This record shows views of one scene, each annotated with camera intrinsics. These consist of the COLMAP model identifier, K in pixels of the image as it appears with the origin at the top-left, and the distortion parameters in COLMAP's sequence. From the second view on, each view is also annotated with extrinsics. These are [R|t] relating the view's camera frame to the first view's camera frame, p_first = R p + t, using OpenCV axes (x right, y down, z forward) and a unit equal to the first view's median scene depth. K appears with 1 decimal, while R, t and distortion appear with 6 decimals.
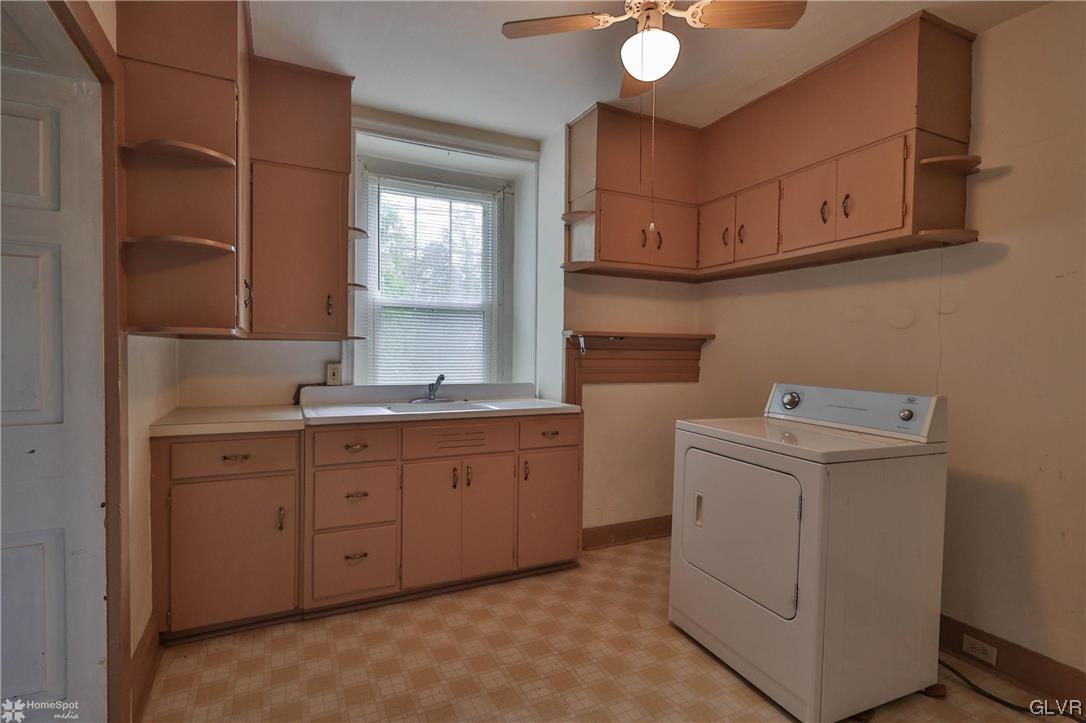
lens RADIAL K [[528.5, 0, 534.8], [0, 528.5, 364.0], [0, 0, 1]] dist [-0.002745, 0.001474]
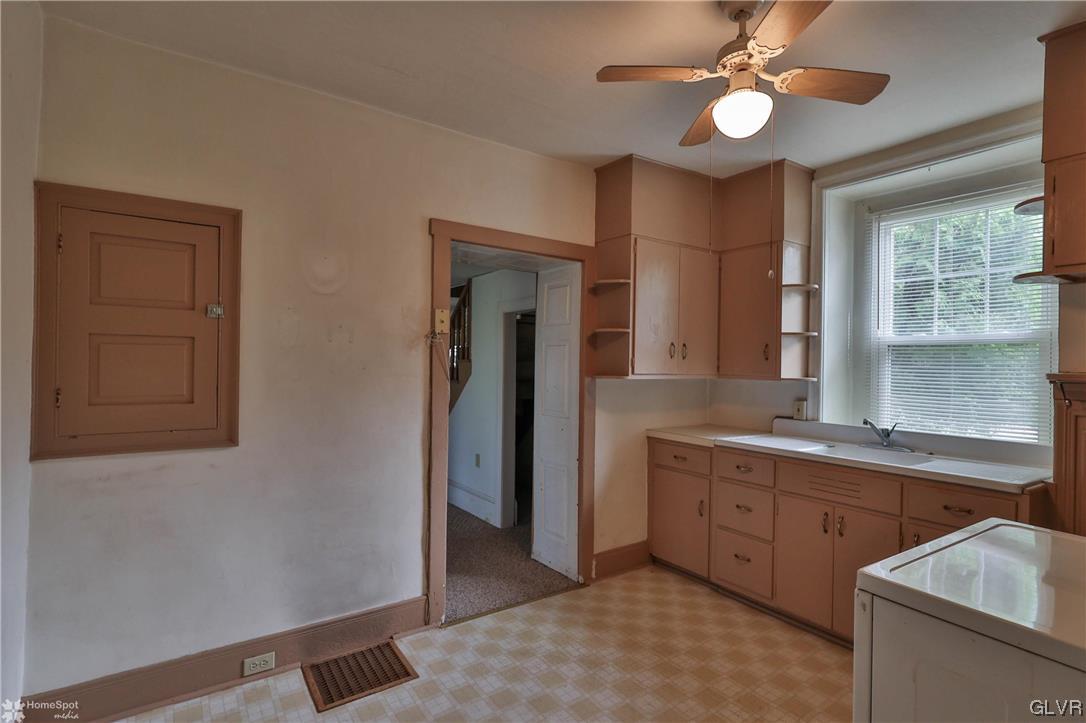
lens RADIAL K [[528.5, 0, 534.8], [0, 528.5, 361.7], [0, 0, 1]] dist [-0.002745, 0.001474]
pose [[0.144121, -0.015819, -0.989434, 0.841232], [-0.039550, 0.998981, -0.021733, -0.048073], [0.988769, 0.042264, 0.143348, 0.337151]]
